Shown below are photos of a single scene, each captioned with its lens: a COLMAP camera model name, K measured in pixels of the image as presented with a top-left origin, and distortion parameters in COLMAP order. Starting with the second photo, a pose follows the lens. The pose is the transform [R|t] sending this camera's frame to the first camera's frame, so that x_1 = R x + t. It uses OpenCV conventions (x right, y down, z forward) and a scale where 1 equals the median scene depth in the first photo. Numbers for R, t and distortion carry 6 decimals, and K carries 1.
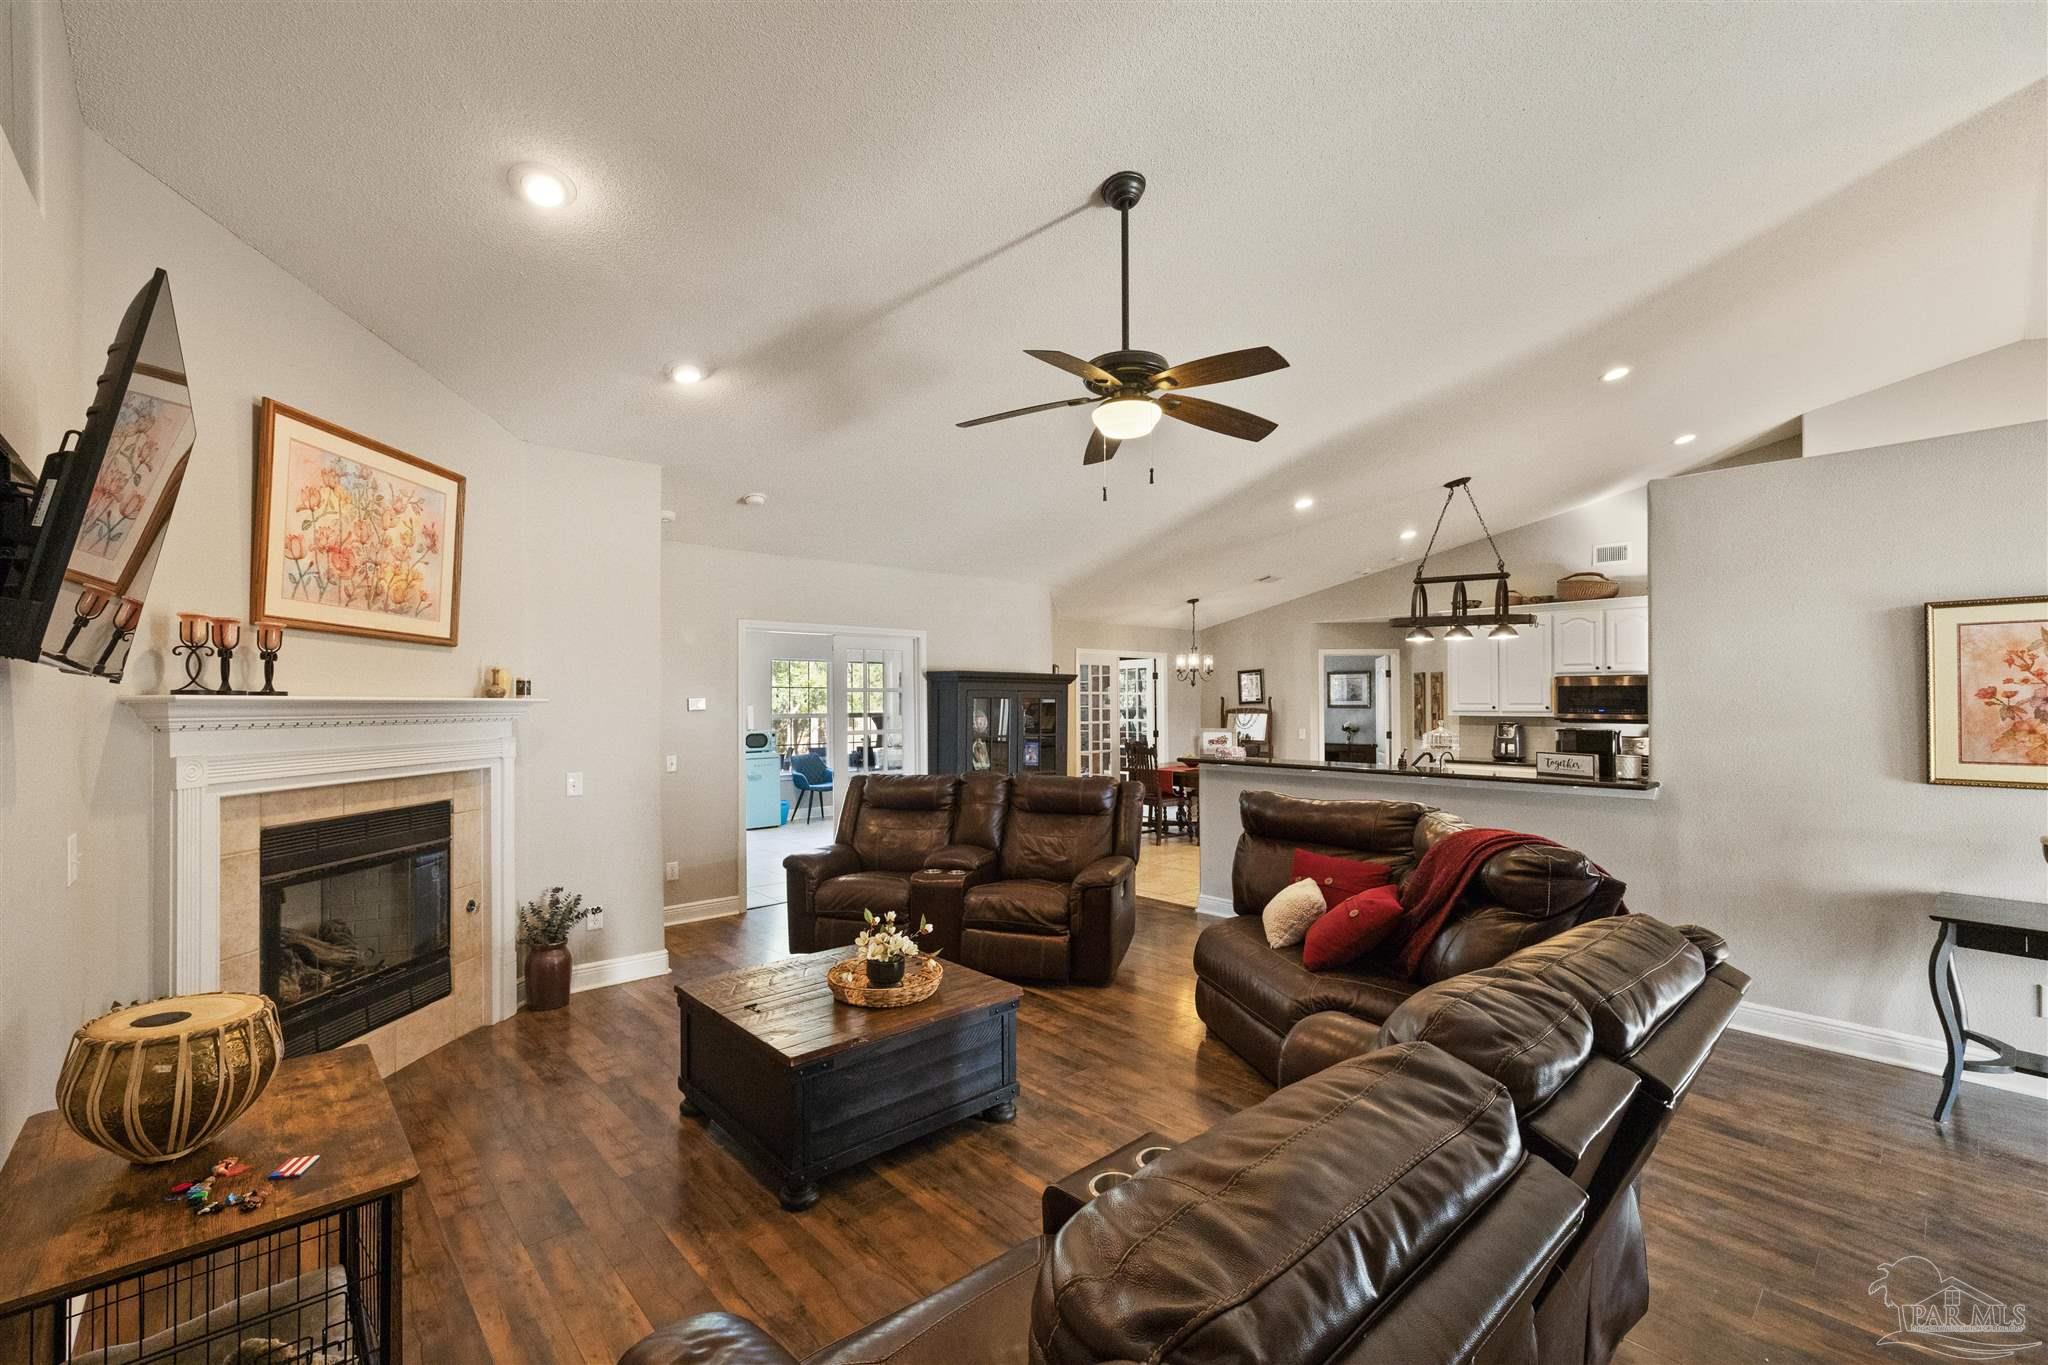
lens RADIAL K [[862.0, 0, 1013.7], [0, 862.0, 703.1], [0, 0, 1]] dist [-0.000209, 0.000175]
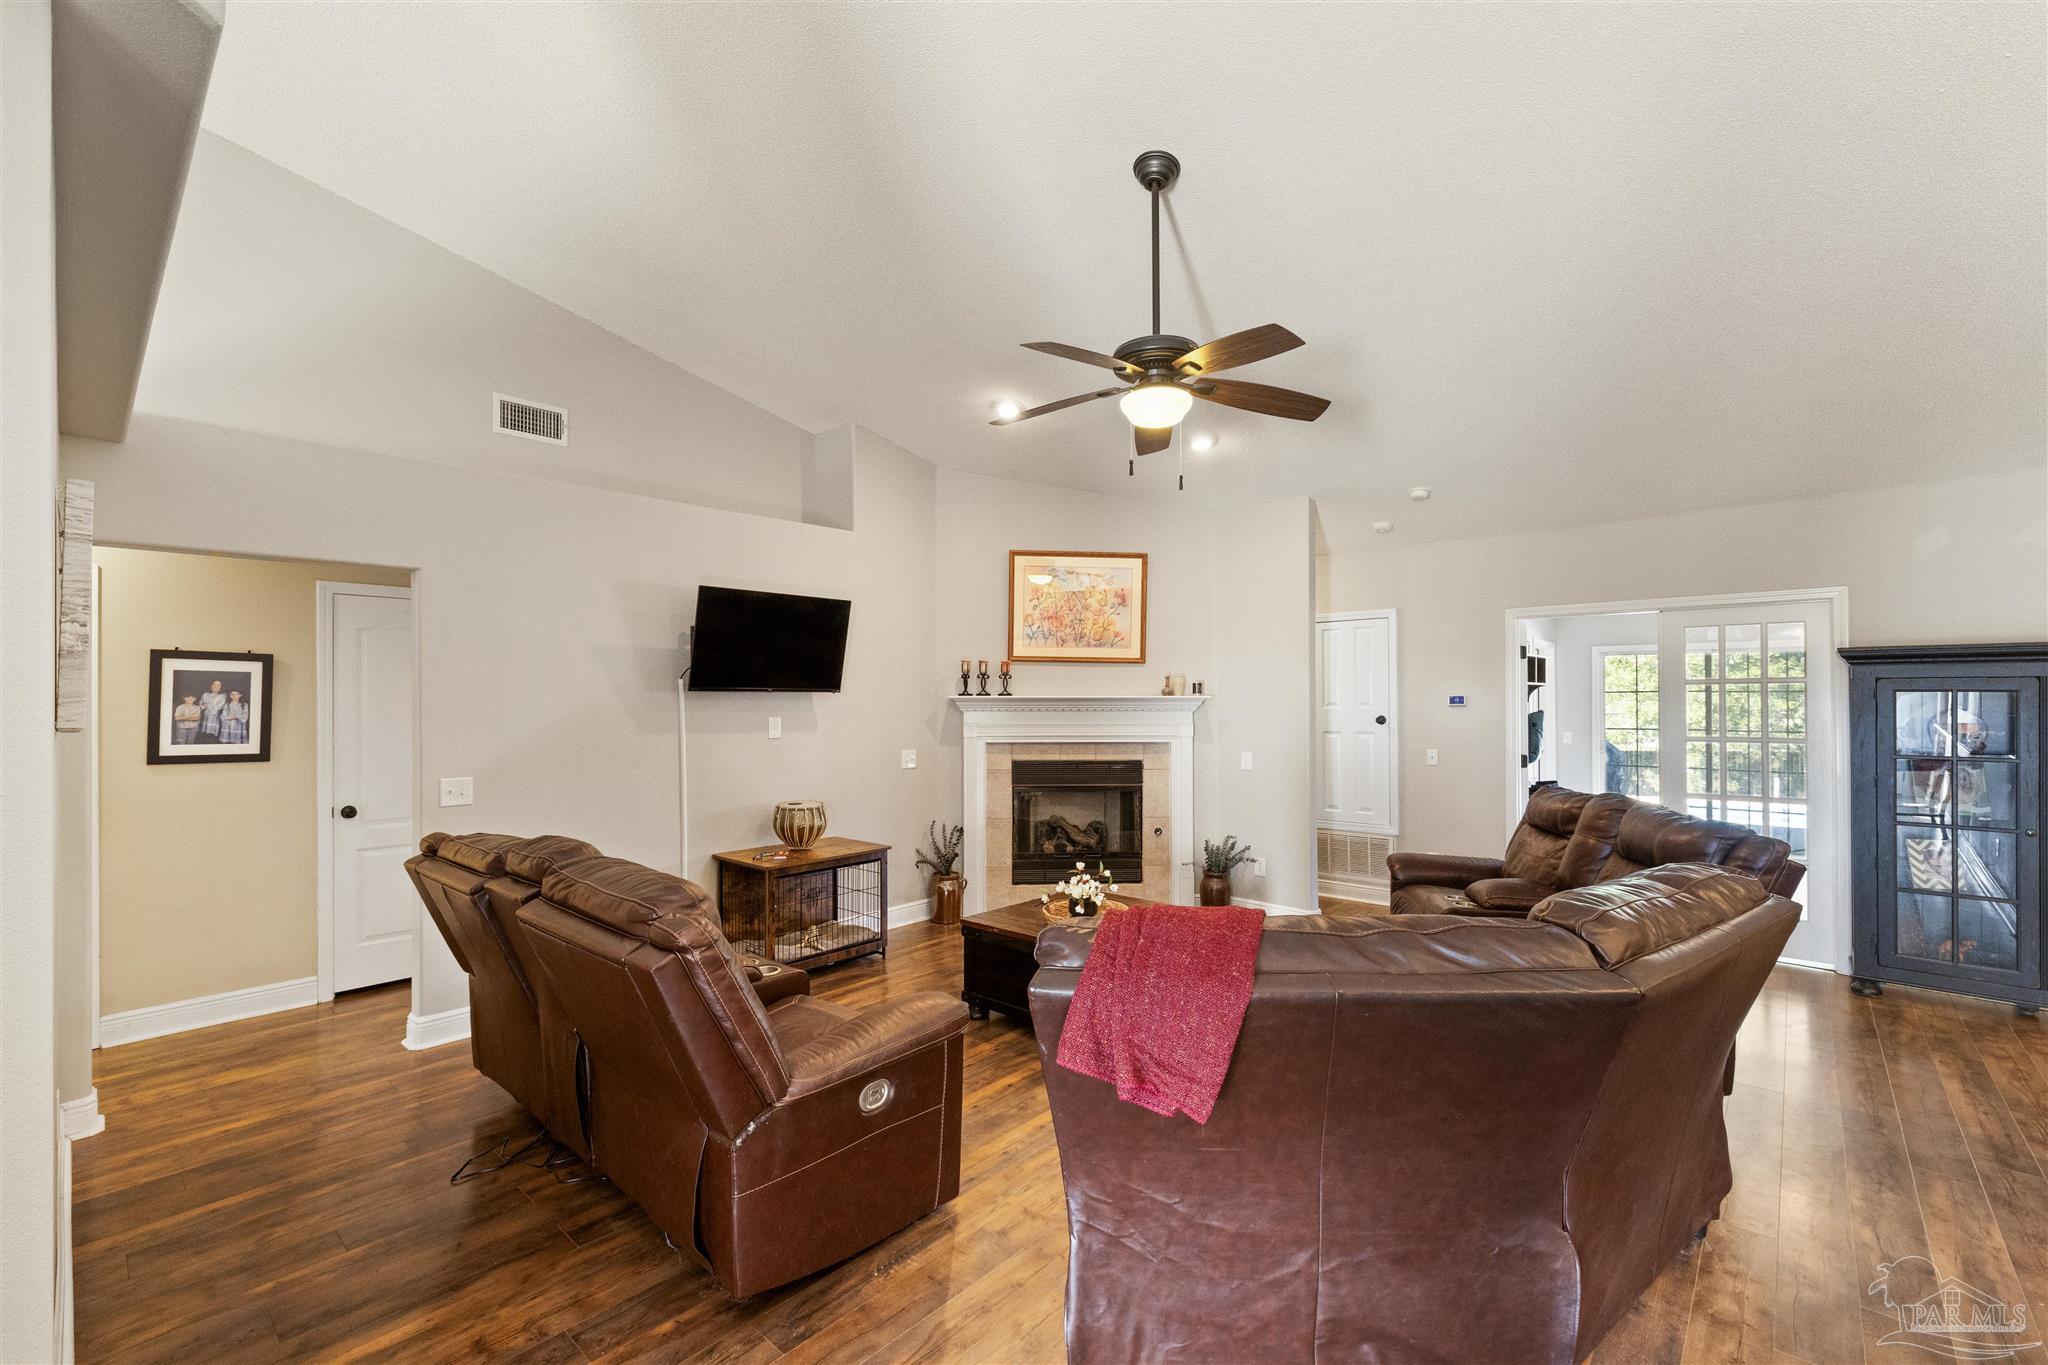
lens RADIAL K [[862.0, 0, 1013.7], [0, 862.0, 703.1], [0, 0, 1]] dist [-0.000209, 0.000175]
pose [[0.107608, 0.003833, -0.994186, 0.984999], [0.001275, 0.999991, 0.003993, 0.000864], [0.994193, -0.001697, 0.107602, 0.660149]]
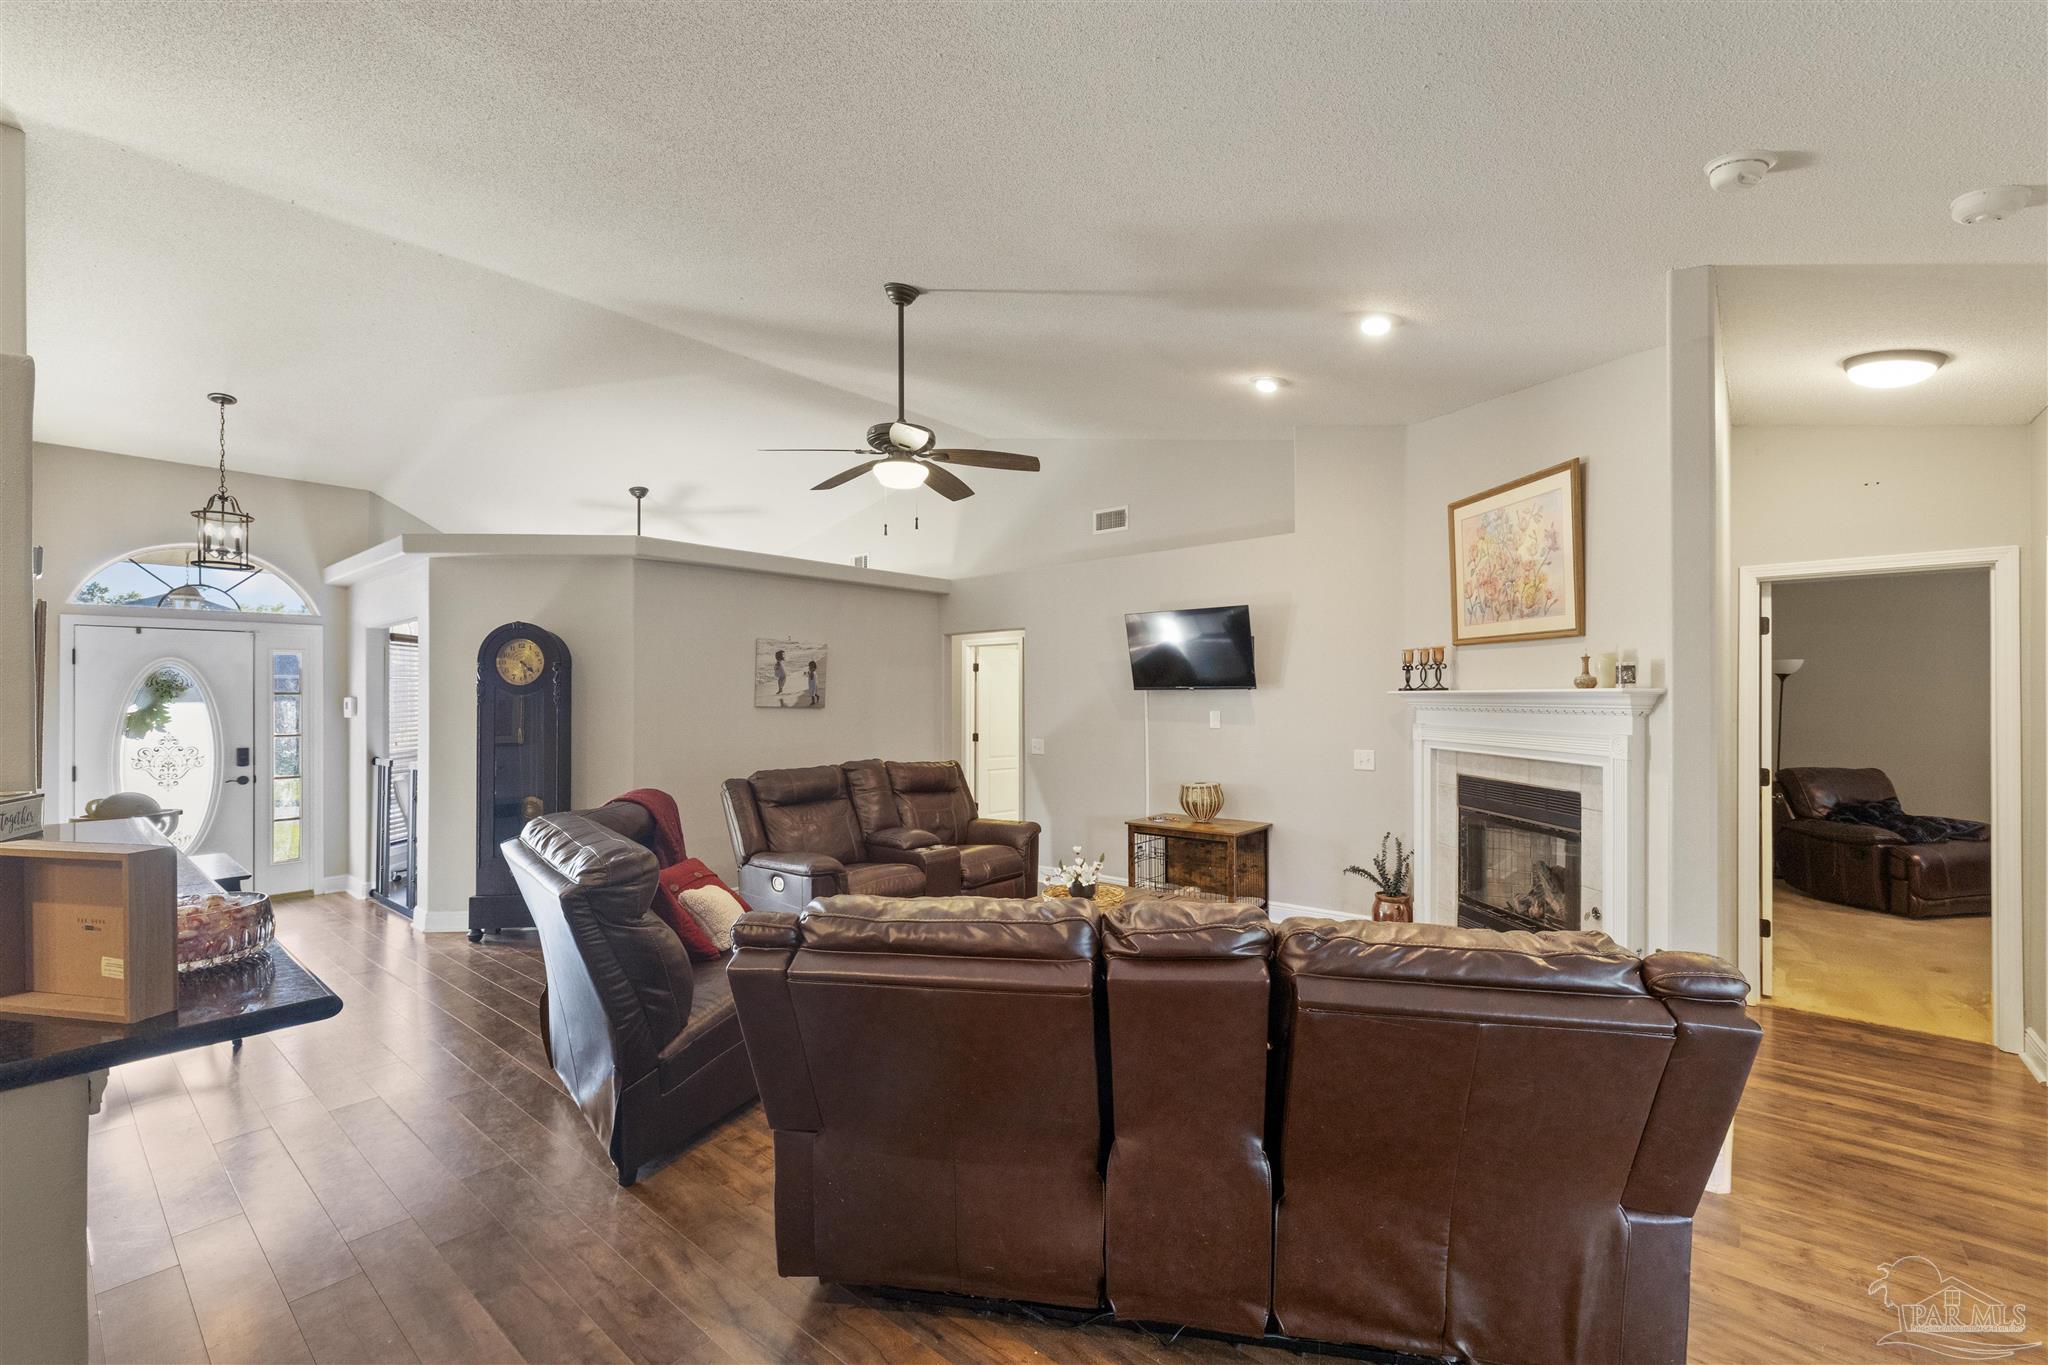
lens RADIAL K [[879.1, 0, 1018.5], [0, 879.1, 694.0], [0, 0, 1]] dist [-0.000692, -0.000147]
pose [[-0.989767, 0.003526, -0.142648, 0.133025], [0.003945, 0.999989, -0.002653, -0.000122], [0.142637, -0.003188, -0.989770, 2.096648]]
